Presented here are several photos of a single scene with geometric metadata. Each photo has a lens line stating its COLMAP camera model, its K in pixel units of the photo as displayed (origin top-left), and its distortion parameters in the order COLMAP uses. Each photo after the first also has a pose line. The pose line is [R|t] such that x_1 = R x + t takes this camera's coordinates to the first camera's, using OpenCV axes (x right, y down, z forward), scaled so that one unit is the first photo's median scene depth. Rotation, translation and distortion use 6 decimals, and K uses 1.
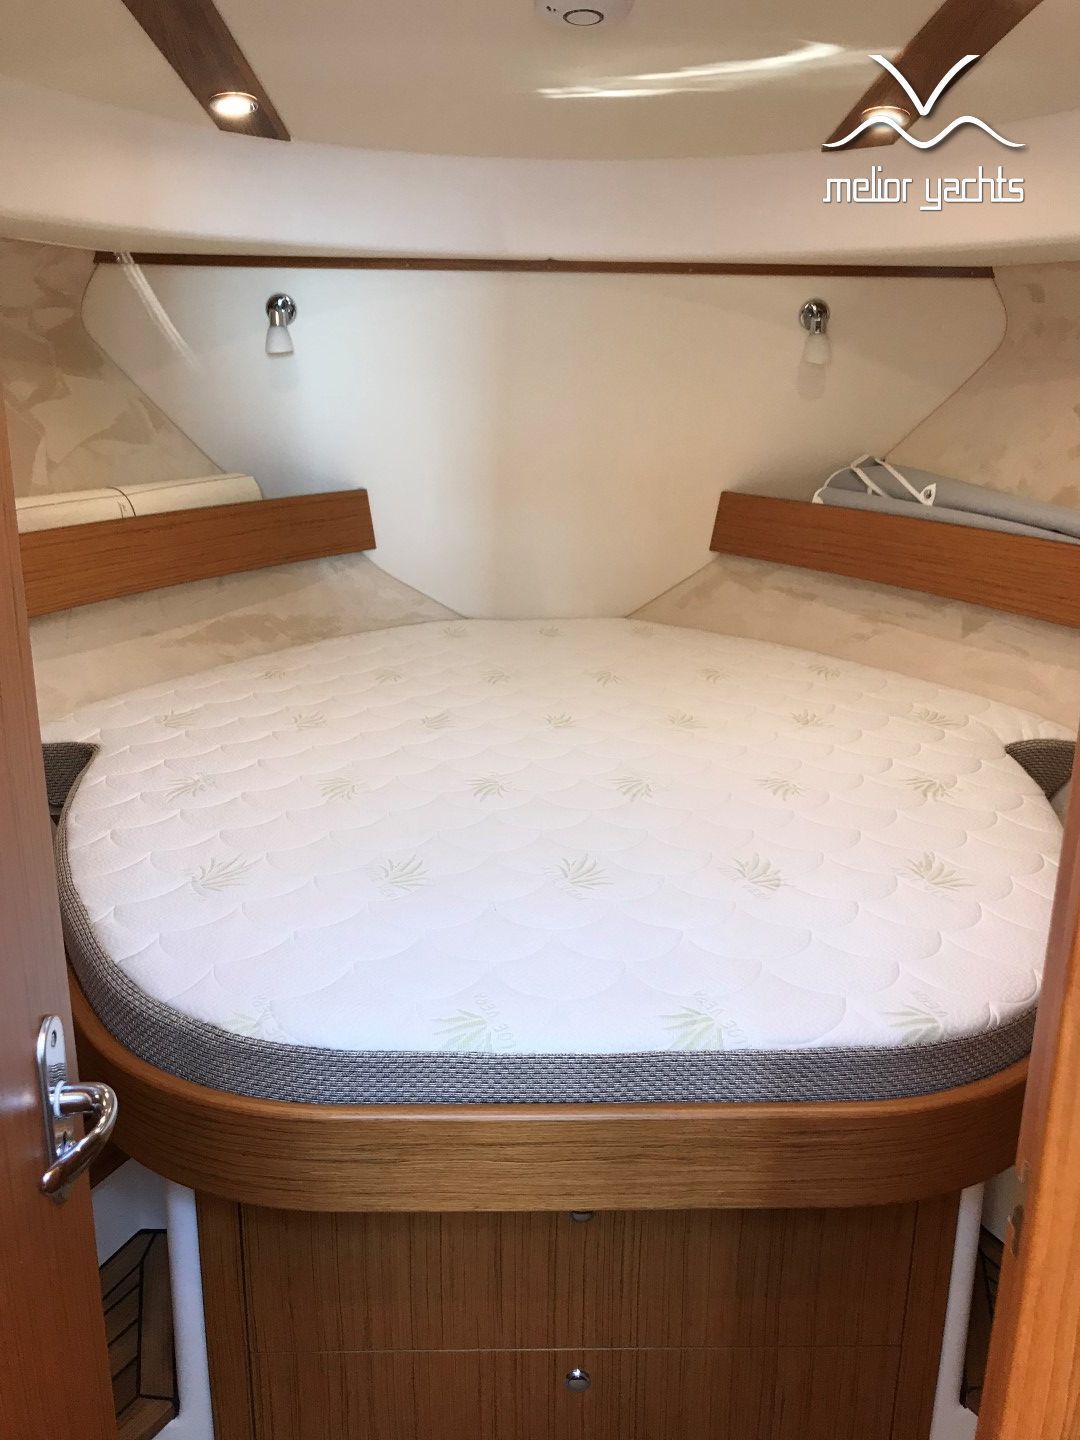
lens RADIAL K [[1158.2, 0, 534.8], [0, 1158.2, 712.3], [0, 0, 1]] dist [0.038416, -0.066044]
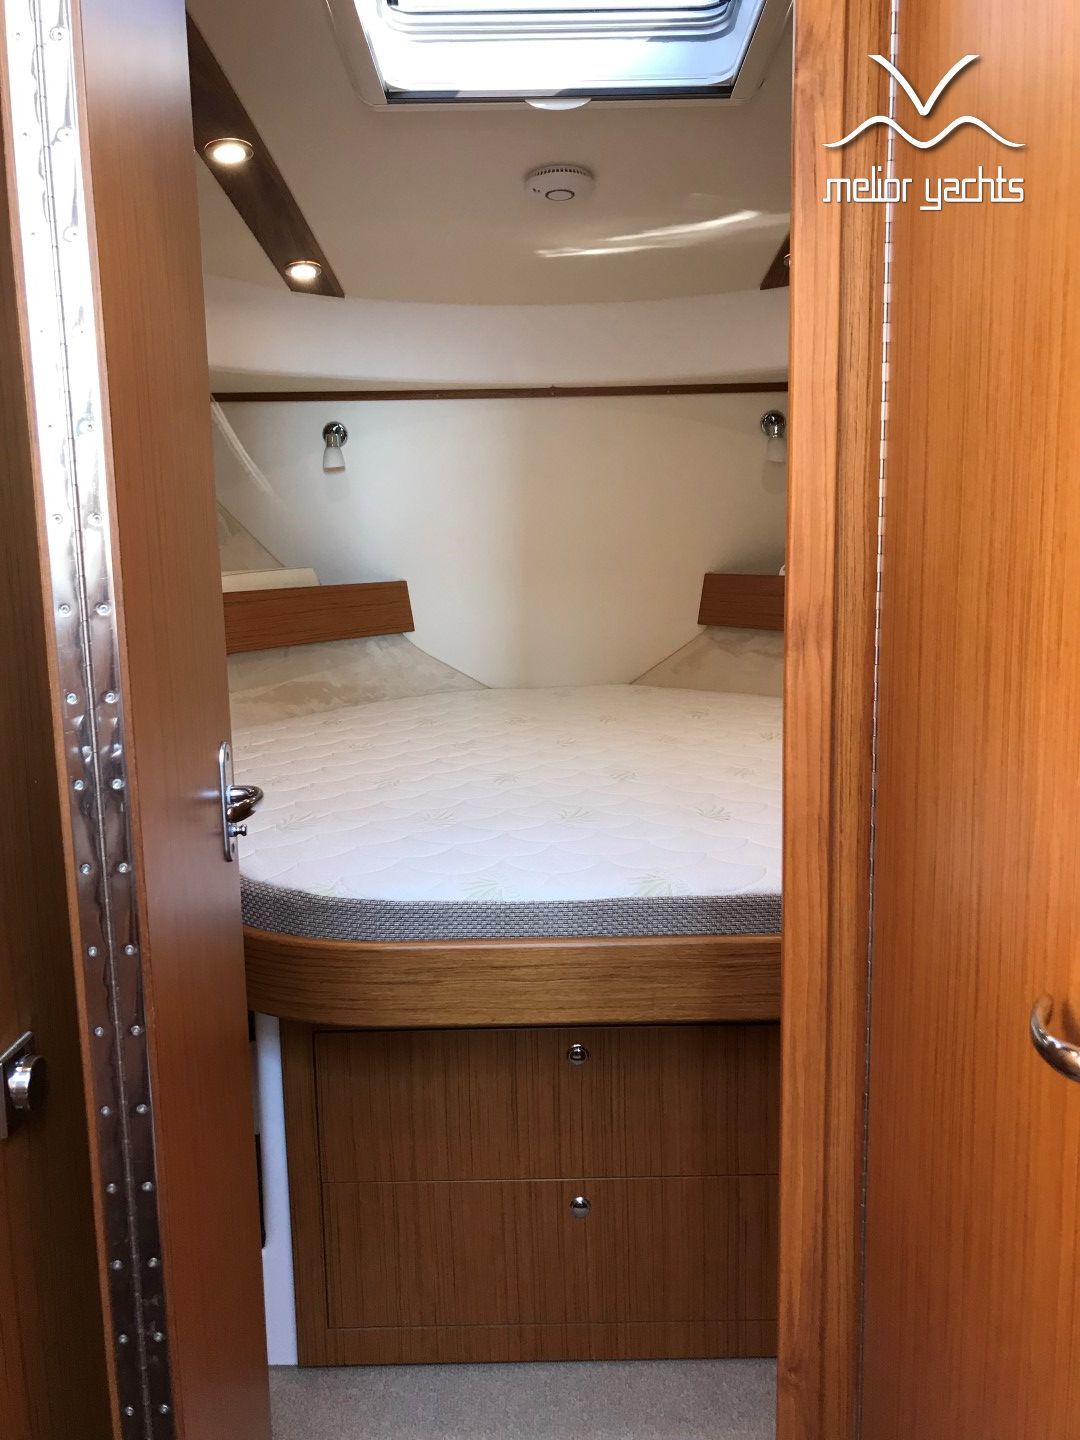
lens RADIAL K [[1158.2, 0, 544.2], [0, 1158.2, 723.9], [0, 0, 1]] dist [0.038416, -0.066044]
pose [[0.999379, -0.026432, -0.023299, 0.038403], [0.023288, 0.991729, -0.126217, 0.201026], [0.026443, 0.125596, 0.991729, -0.294506]]
